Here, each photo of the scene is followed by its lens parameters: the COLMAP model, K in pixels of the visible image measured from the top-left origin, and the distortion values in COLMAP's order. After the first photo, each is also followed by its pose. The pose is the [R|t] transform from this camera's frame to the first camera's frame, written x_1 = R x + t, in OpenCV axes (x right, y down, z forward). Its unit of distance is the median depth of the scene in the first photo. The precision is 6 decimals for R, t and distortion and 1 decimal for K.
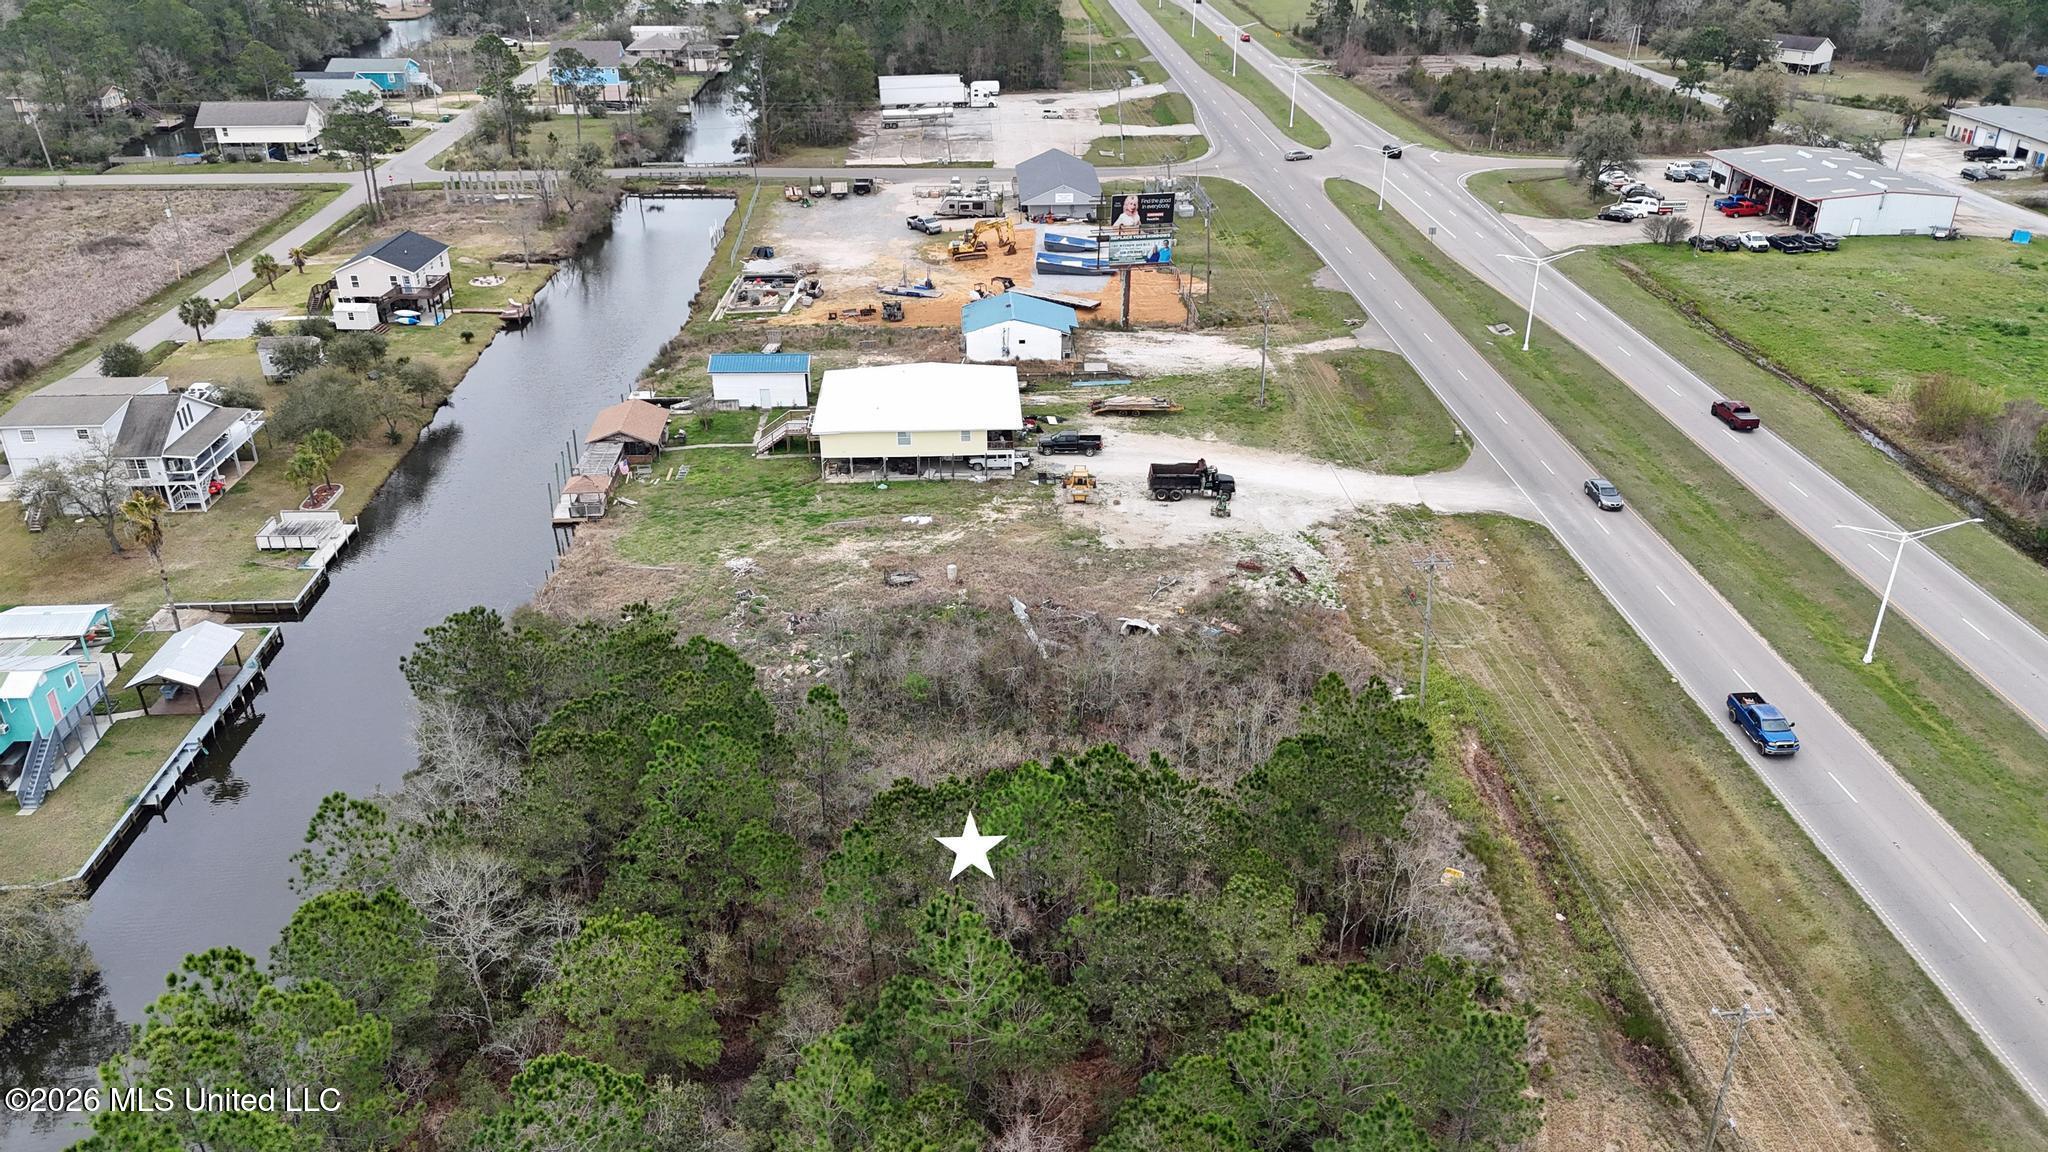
lens RADIAL K [[1502.9, 0, 1024.0], [0, 1502.9, 576.0], [0, 0, 1]] dist [0.072731, -0.080185]
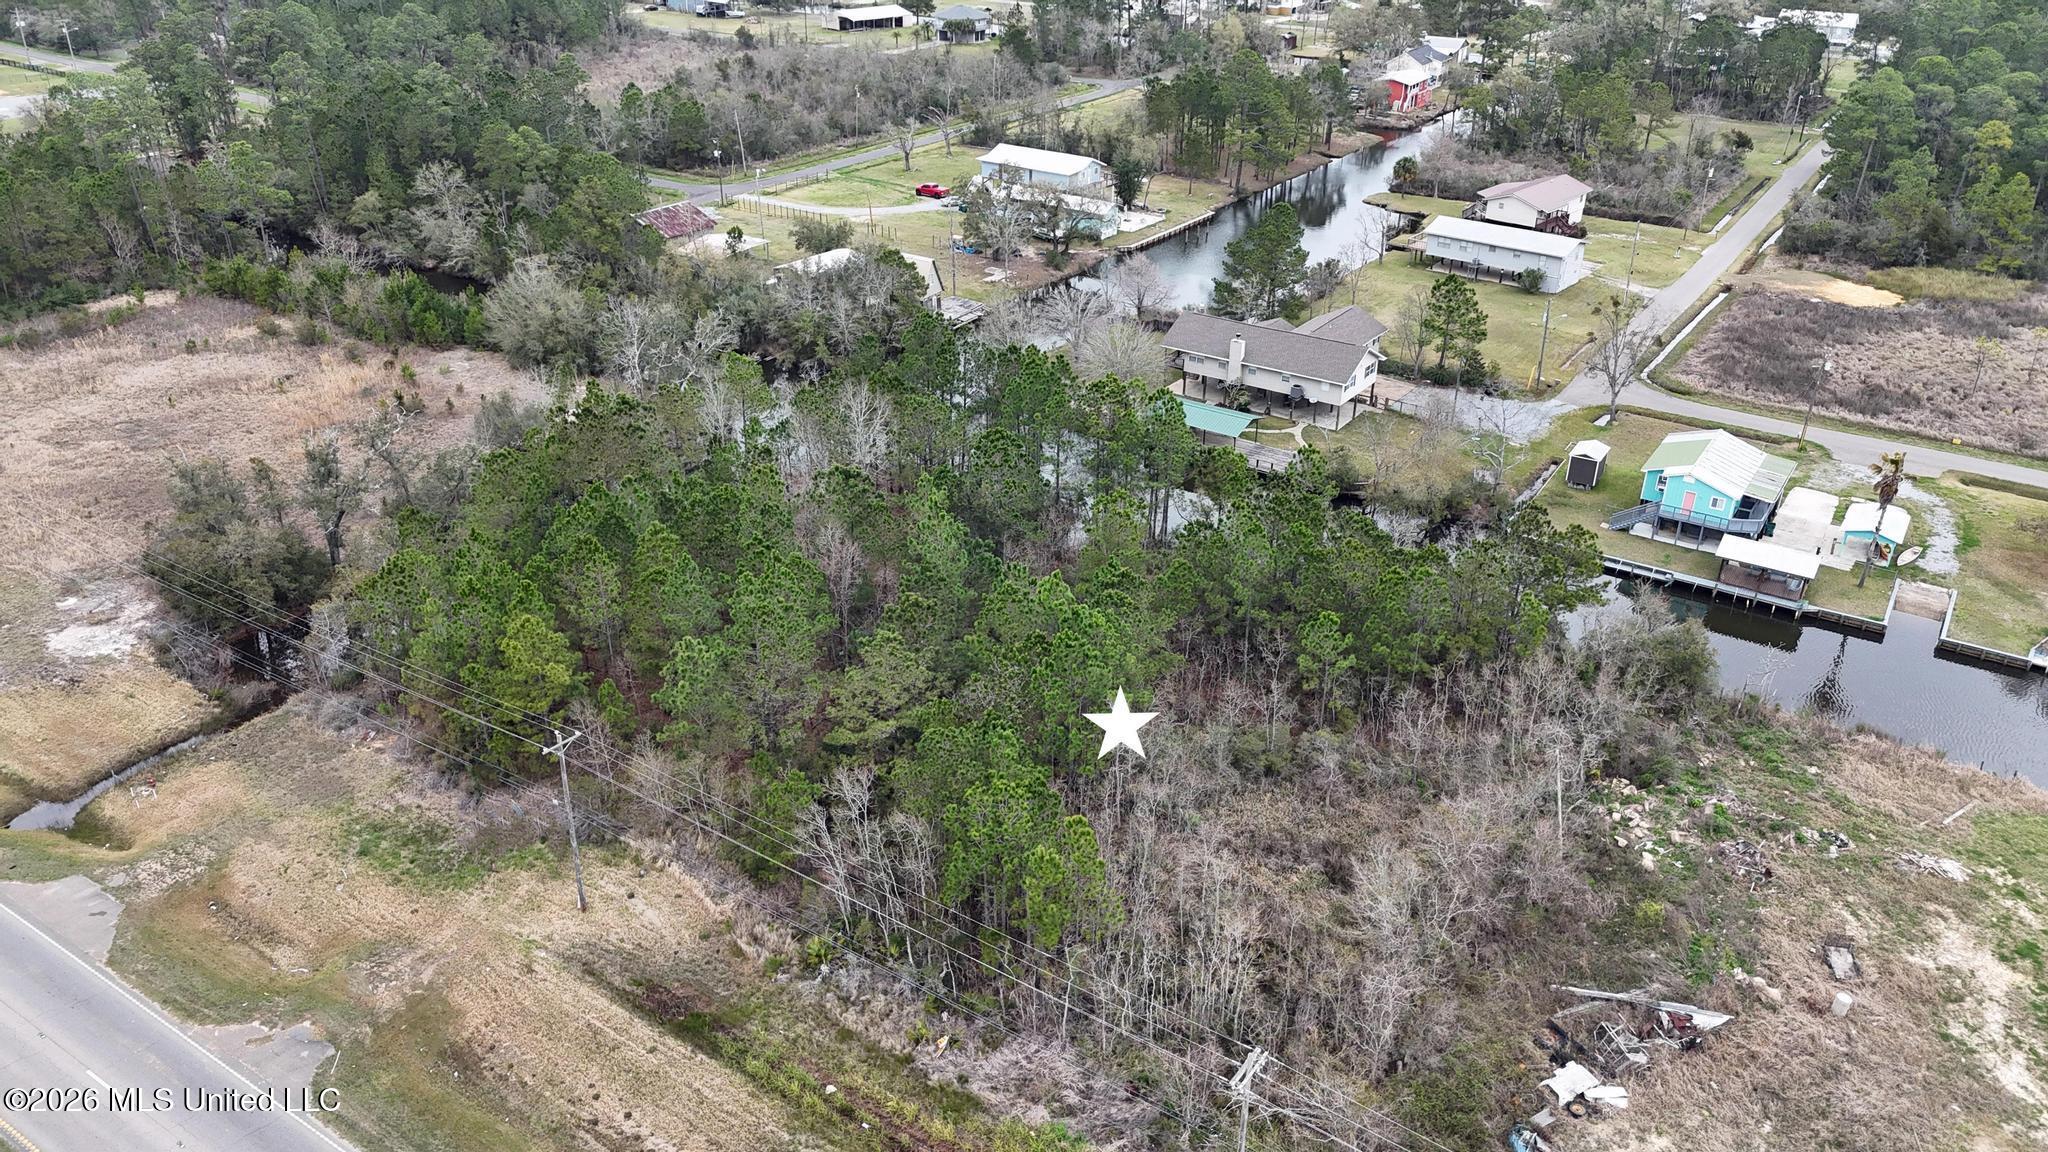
lens RADIAL K [[1502.9, 0, 1024.0], [0, 1502.9, 576.0], [0, 0, 1]] dist [0.072731, -0.080185]
pose [[-0.599148, 0.359442, -0.715418, 0.412472], [-0.374274, 0.664173, 0.647142, -0.303334], [0.707771, 0.655497, -0.263408, 0.562727]]
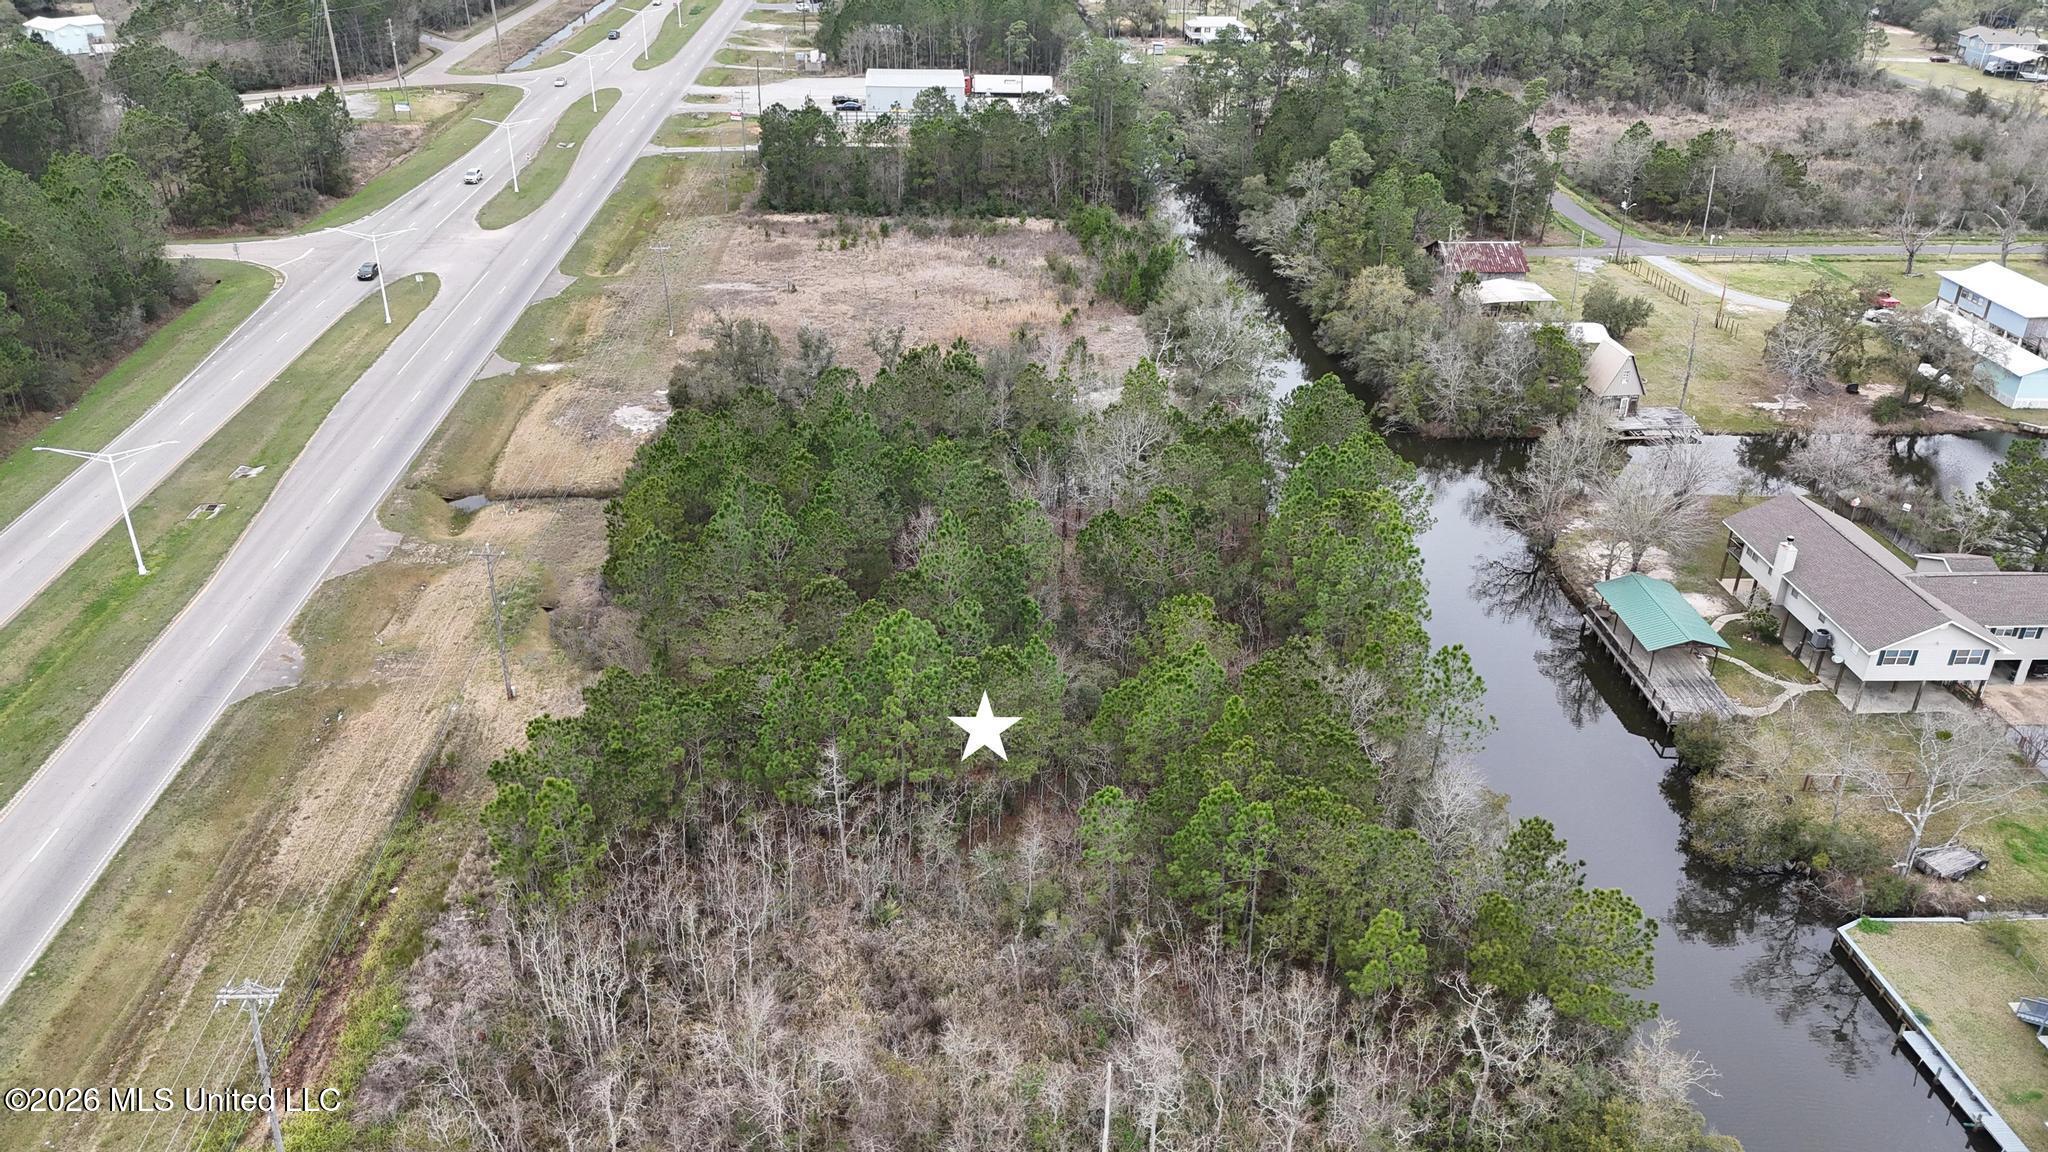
lens RADIAL K [[1502.9, 0, 1024.0], [0, 1502.9, 576.0], [0, 0, 1]] dist [0.072731, -0.080185]
pose [[-0.999765, -0.009206, -0.019602, -0.030473], [-0.021288, 0.583842, 0.811588, -0.385813], [0.003973, 0.811815, -0.583901, 0.724609]]
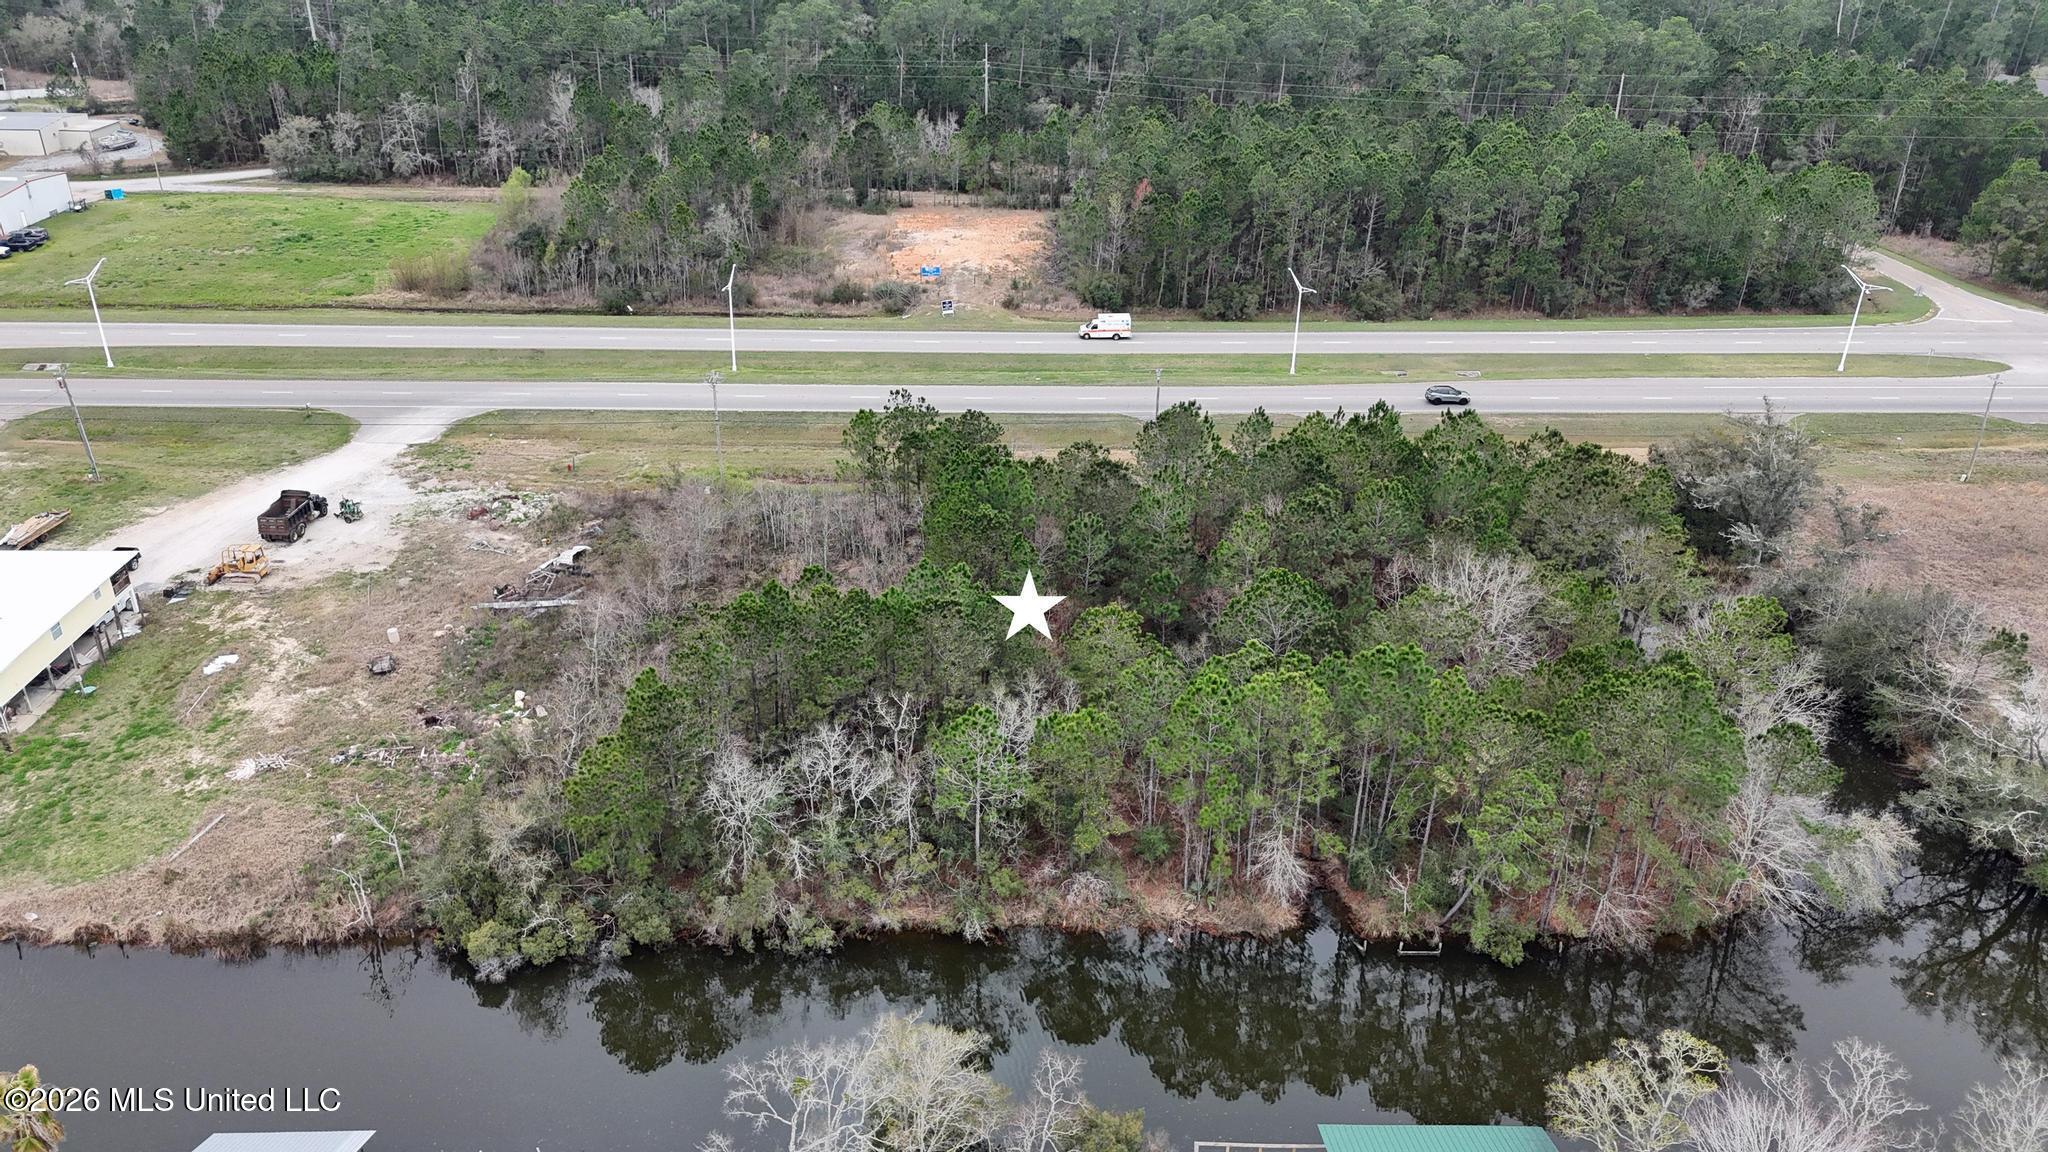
lens RADIAL K [[1494.5, 0, 1024.0], [0, 1494.5, 576.0], [0, 0, 1]] dist [0.084285, -0.093844]
pose [[0.023644, -0.443519, 0.895953, -0.623704], [0.442602, 0.808231, 0.388414, -0.161972], [-0.896406, 0.387367, 0.215413, 0.296649]]
